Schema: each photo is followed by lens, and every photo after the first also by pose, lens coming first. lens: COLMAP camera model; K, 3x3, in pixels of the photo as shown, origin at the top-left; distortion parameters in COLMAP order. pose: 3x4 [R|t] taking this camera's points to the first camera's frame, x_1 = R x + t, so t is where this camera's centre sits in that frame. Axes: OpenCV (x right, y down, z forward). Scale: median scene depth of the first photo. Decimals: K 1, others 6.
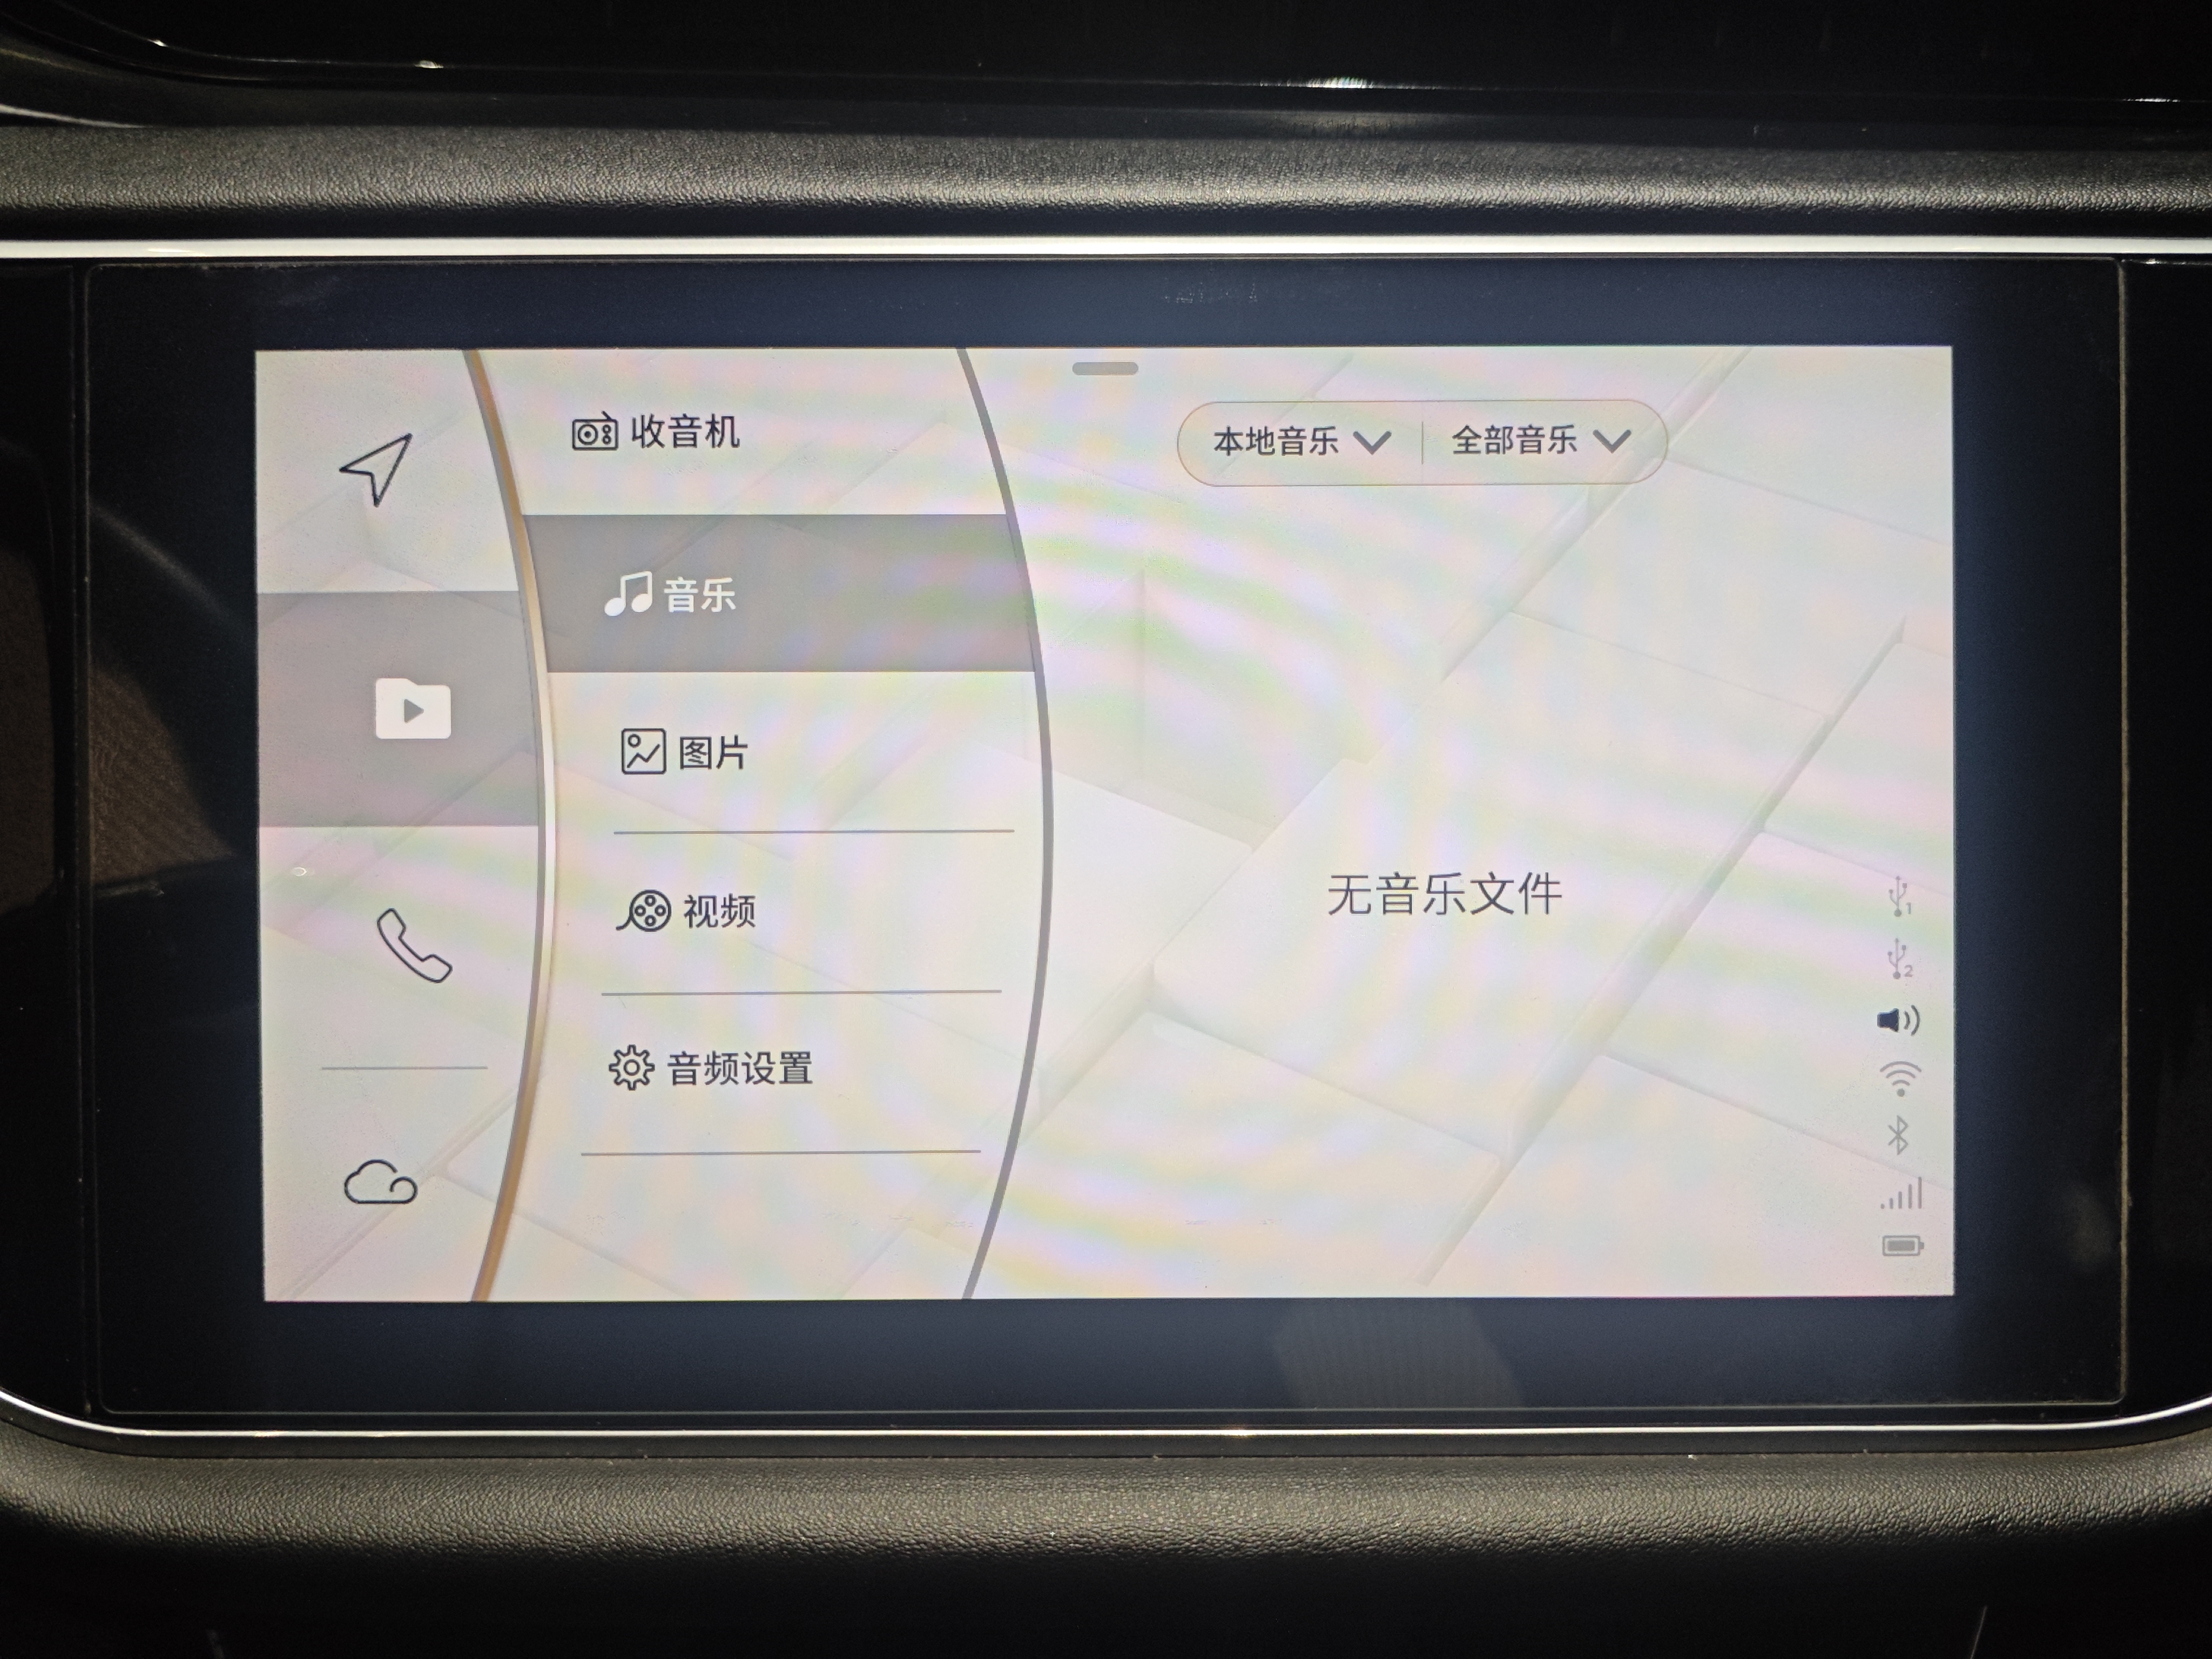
lens RADIAL K [[1951.2, 0, 1103.0], [0, 1951.2, 827.2], [0, 0, 1]] dist [-0.014619, -0.029322]
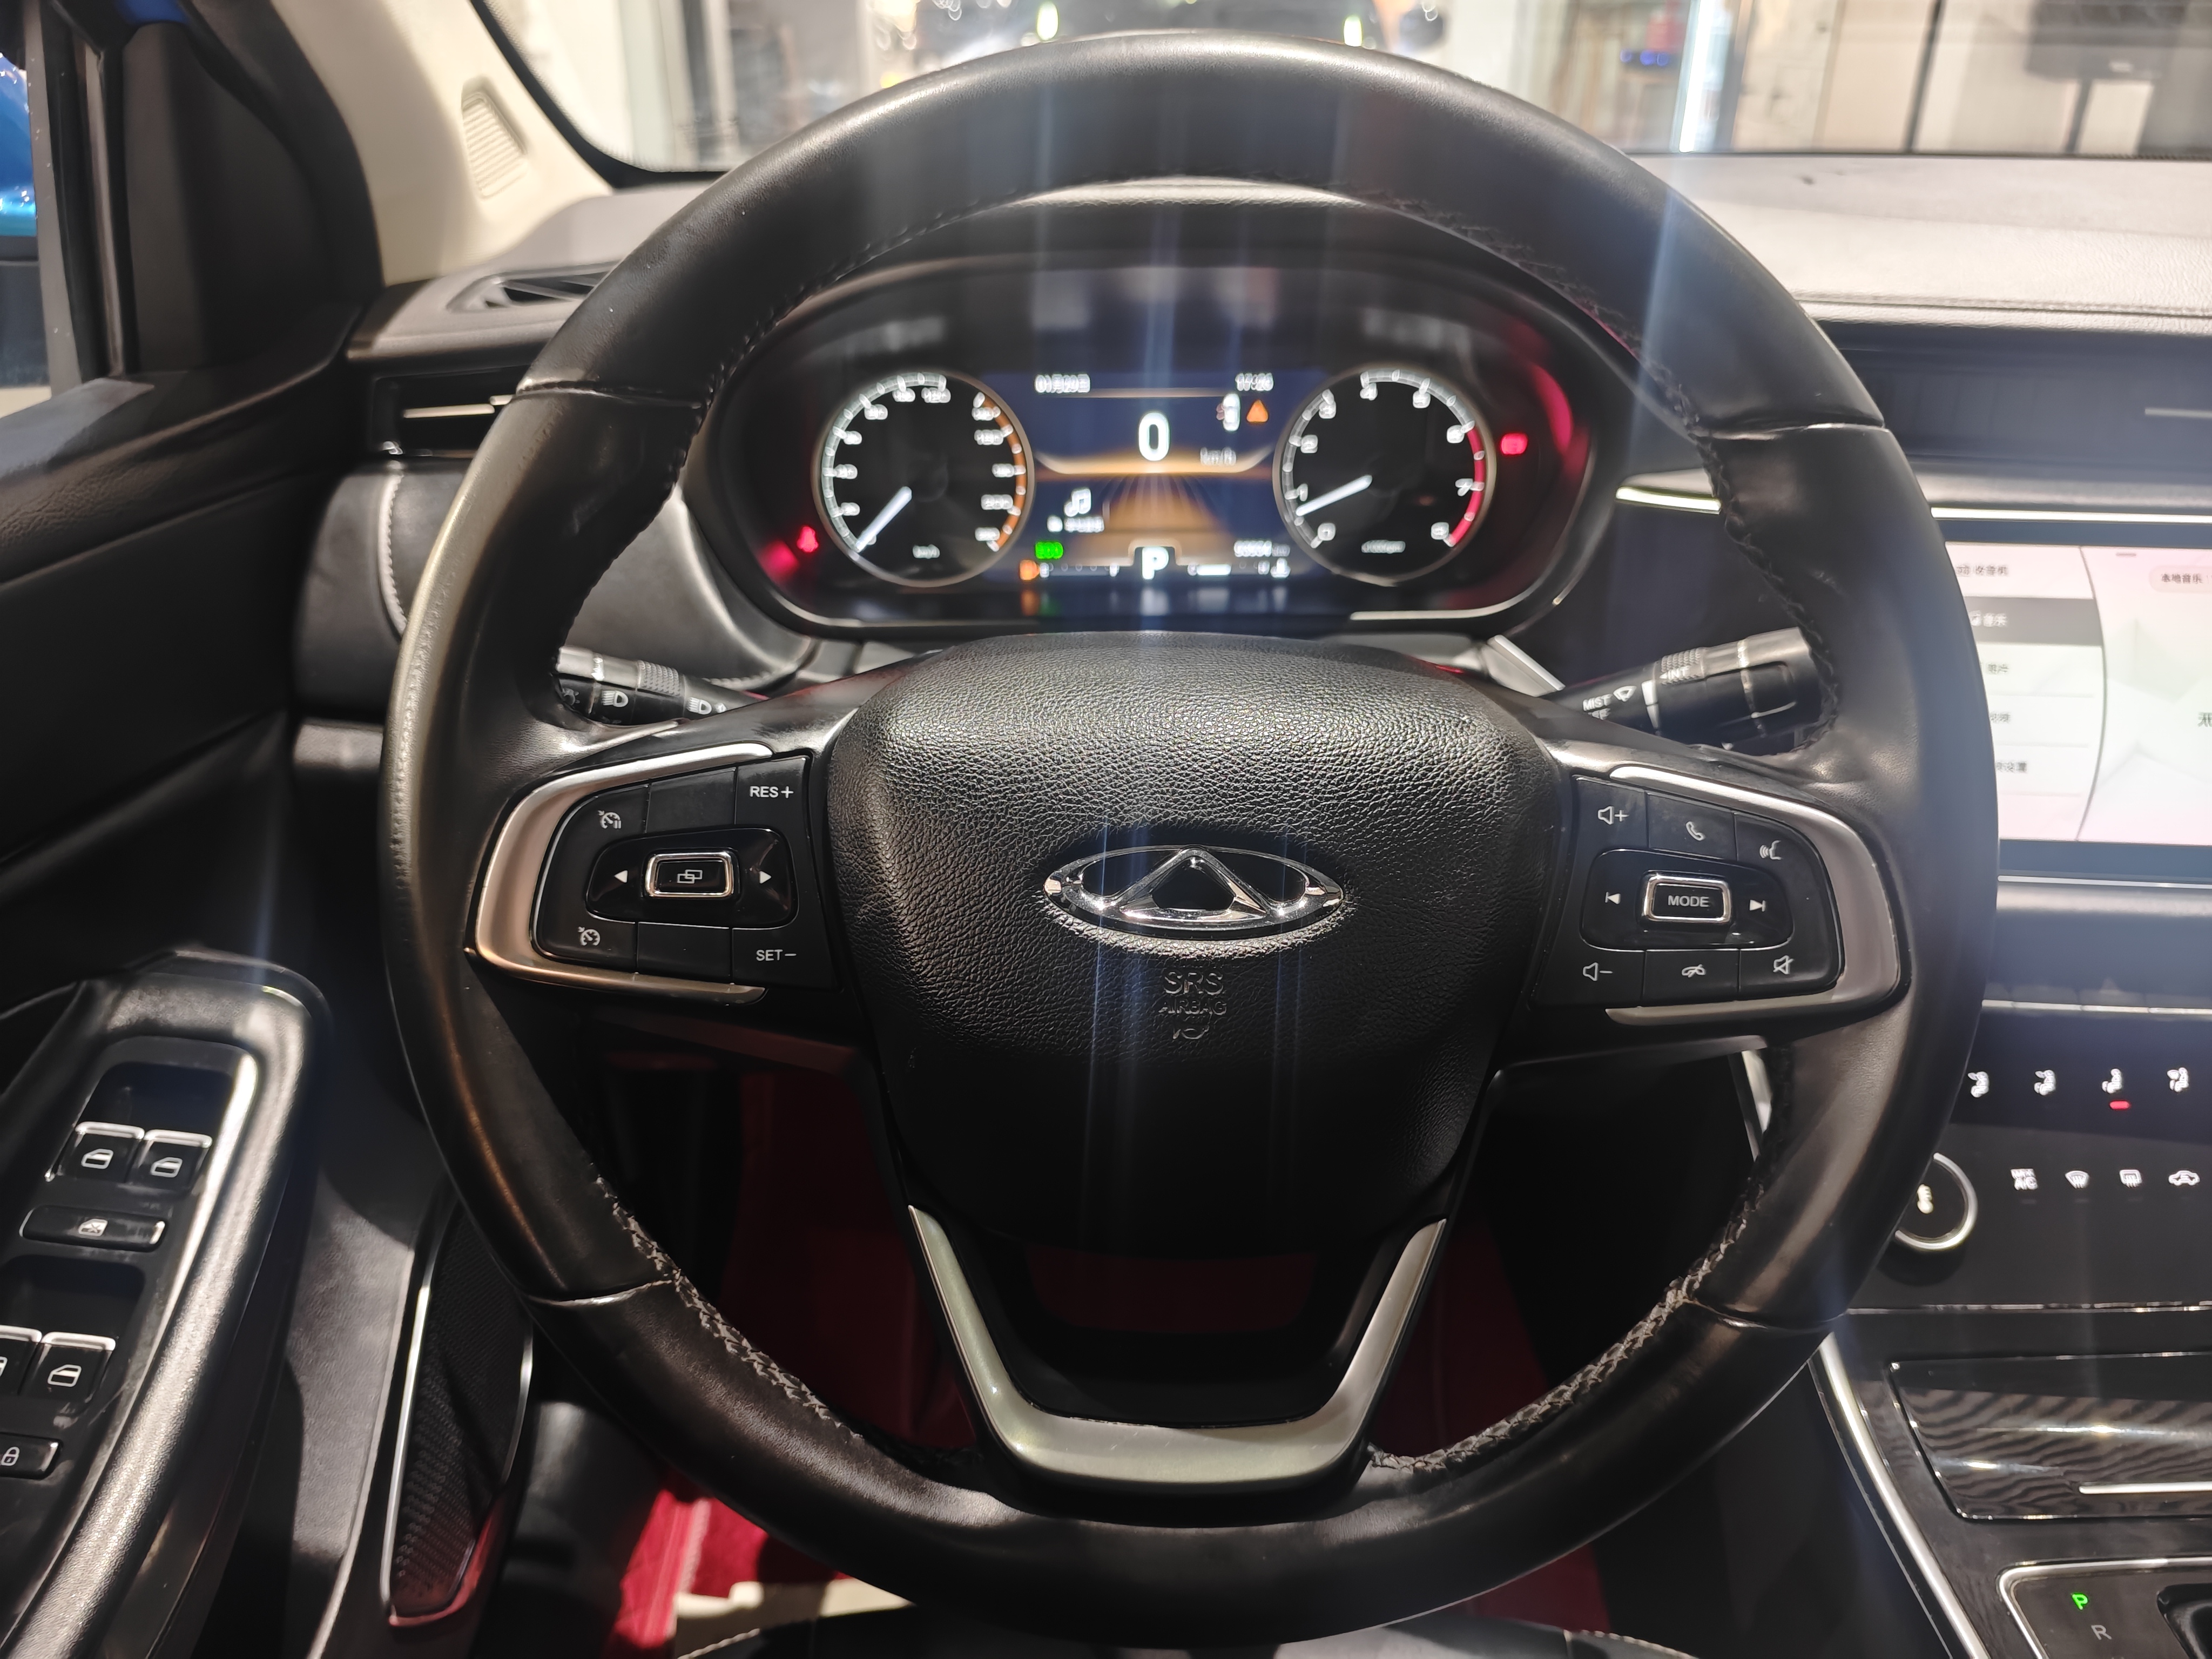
lens RADIAL K [[1568.8, 0, 1106.6], [0, 1568.8, 872.6], [0, 0, 1]] dist [-0.007306, -0.009863]
pose [[0.992561, 0.042917, -0.113930, -1.354247], [-0.049162, 0.997406, -0.052582, 0.507781], [0.111378, 0.057791, 0.992096, -1.715846]]
